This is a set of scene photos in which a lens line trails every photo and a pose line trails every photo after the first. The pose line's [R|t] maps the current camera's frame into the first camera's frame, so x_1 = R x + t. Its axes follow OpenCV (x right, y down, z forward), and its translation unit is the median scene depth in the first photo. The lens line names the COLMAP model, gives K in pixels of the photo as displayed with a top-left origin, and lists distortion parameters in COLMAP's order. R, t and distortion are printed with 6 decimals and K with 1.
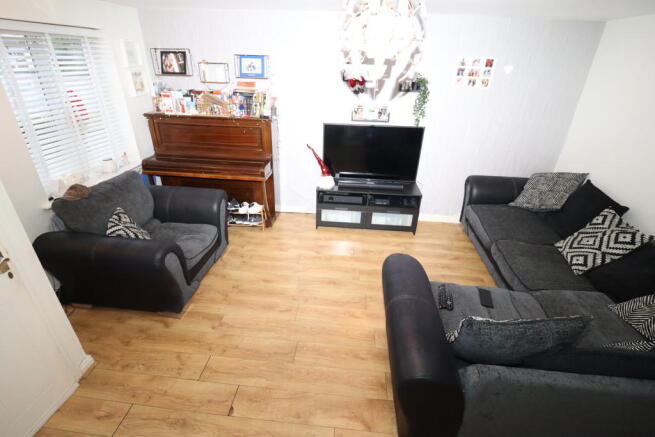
lens RADIAL K [[304.7, 0, 327.7], [0, 304.7, 218.5], [0, 0, 1]] dist [0.003811, -0.000643]
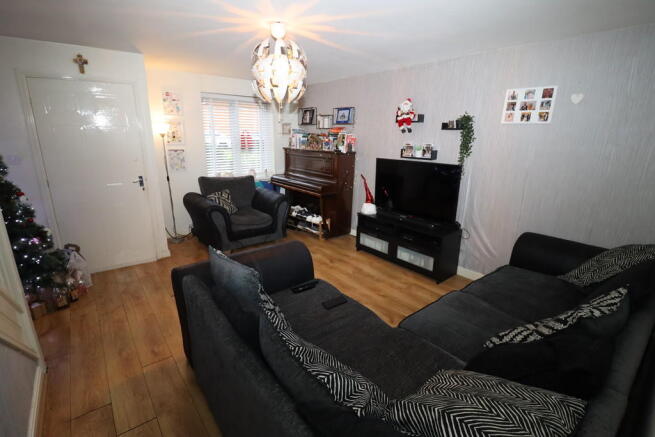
lens RADIAL K [[304.7, 0, 325.5], [0, 304.7, 217.6], [0, 0, 1]] dist [0.003811, -0.000643]
pose [[0.692334, 0.175498, -0.699910, 0.705599], [-0.329850, 0.939670, -0.090663, 0.065375], [0.641773, 0.293634, 0.708453, 0.136639]]
